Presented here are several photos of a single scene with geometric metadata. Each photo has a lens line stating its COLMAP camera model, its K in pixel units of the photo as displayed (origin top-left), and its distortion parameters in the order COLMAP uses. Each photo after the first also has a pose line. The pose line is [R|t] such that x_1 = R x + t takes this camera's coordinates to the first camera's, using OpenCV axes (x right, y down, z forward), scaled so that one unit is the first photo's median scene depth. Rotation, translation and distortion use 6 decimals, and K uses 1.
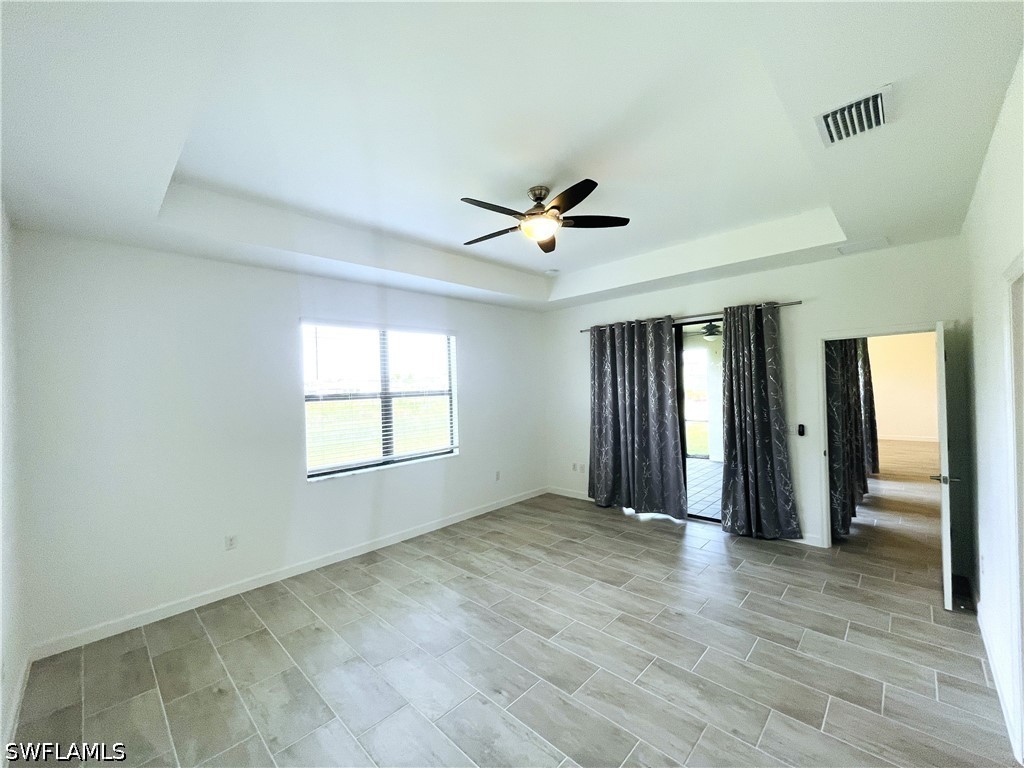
lens RADIAL K [[413.3, 0, 510.6], [0, 413.3, 386.9], [0, 0, 1]] dist [-0.000667, -0.000451]
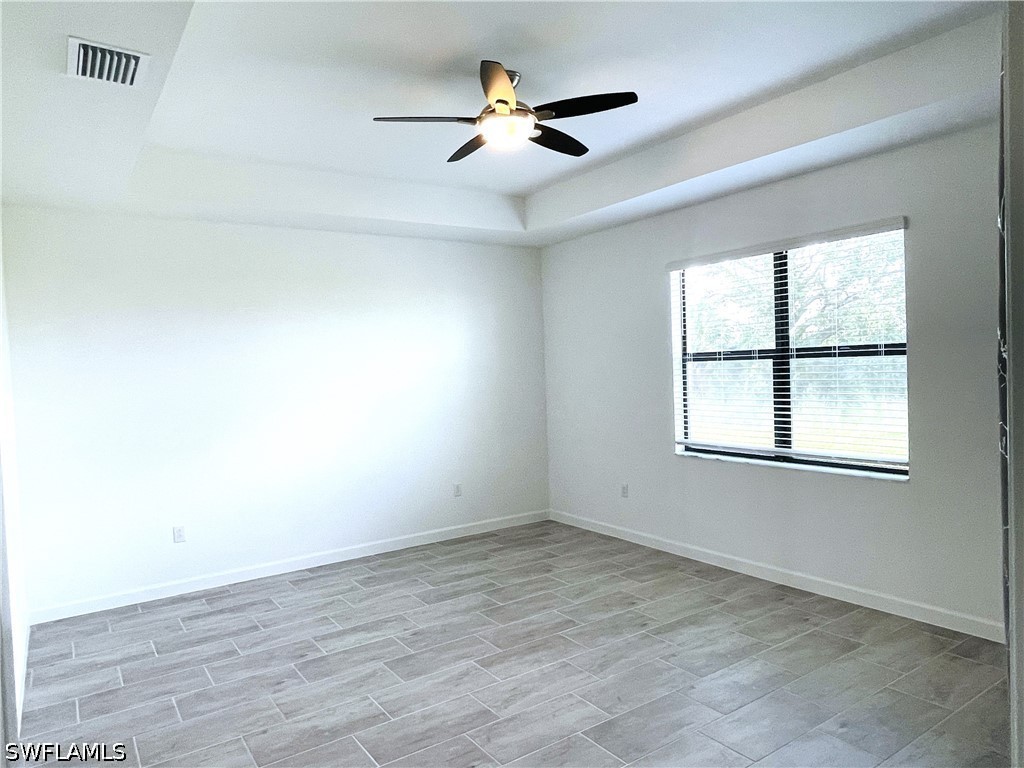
lens RADIAL K [[674.6, 0, 512.1], [0, 674.6, 390.2], [0, 0, 1]] dist [-0.005360, -0.002150]
pose [[-0.202346, 0.076200, -0.976345, 0.939841], [0.045299, 0.996629, 0.068395, -0.015267], [0.978266, -0.030388, -0.205115, 0.948779]]
